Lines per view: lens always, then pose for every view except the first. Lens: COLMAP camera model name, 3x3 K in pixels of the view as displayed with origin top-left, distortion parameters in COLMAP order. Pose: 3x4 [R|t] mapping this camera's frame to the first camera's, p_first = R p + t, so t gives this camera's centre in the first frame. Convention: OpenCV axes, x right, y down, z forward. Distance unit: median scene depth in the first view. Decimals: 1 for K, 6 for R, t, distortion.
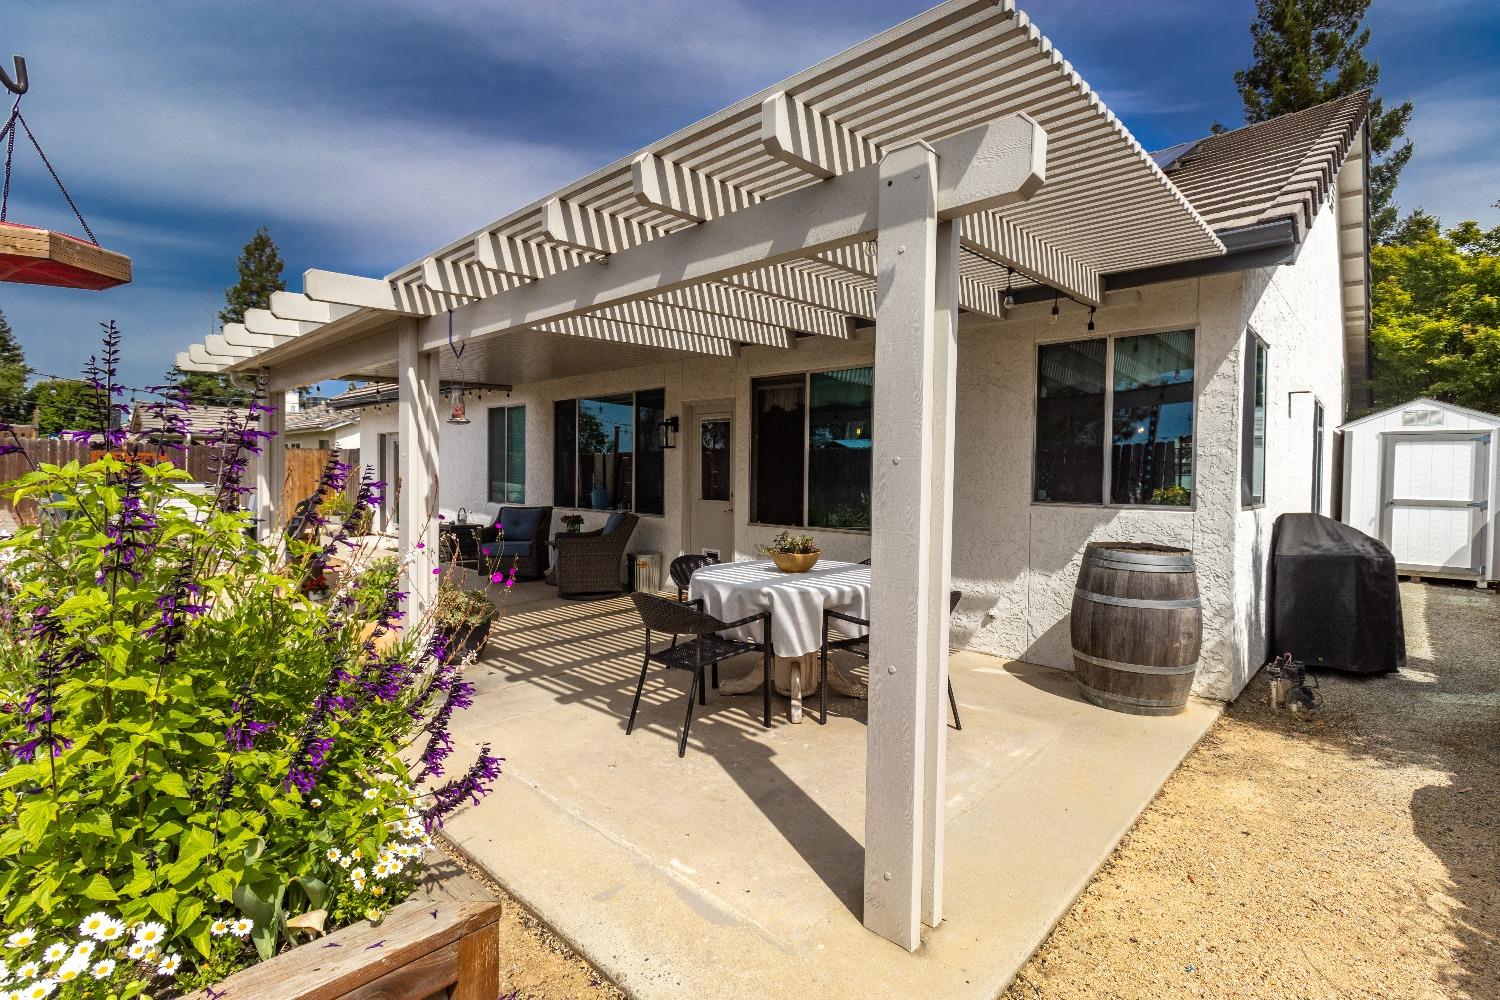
lens RADIAL K [[704.2, 0, 760.3], [0, 704.2, 478.6], [0, 0, 1]] dist [0.003968, -0.001191]
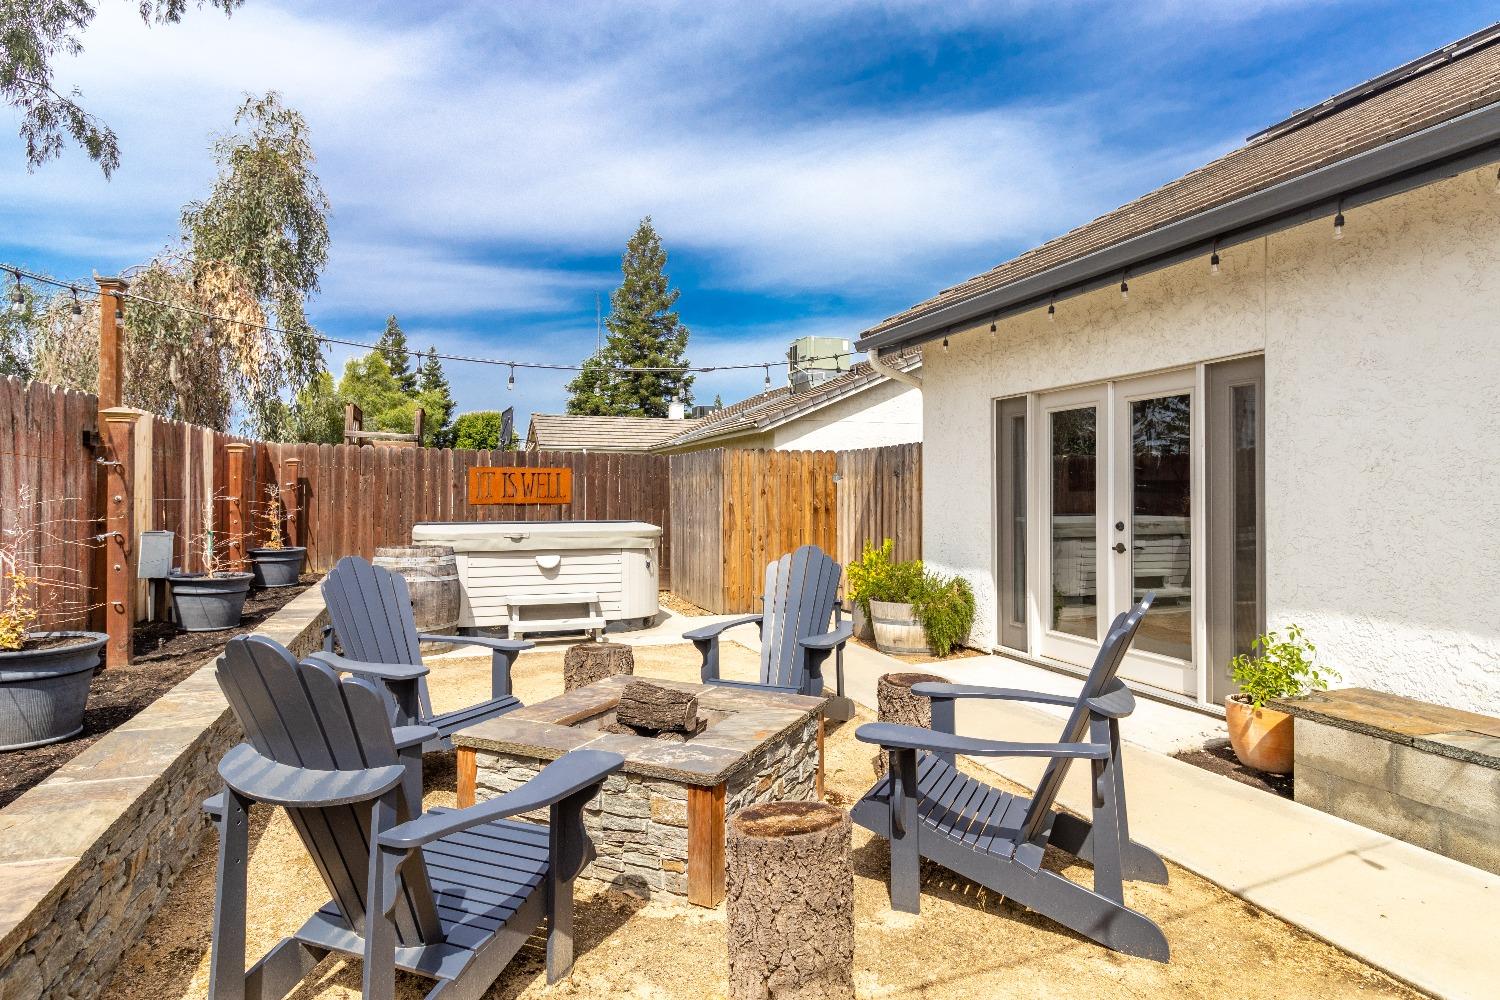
lens RADIAL K [[839.3, 0, 757.3], [0, 839.3, 491.1], [0, 0, 1]] dist [0.002580, 0.000310]
pose [[0.895152, -0.003938, -0.445743, -0.126757], [-0.006154, 0.999756, -0.021192, -0.000652], [0.445718, 0.021713, 0.894910, 0.148635]]
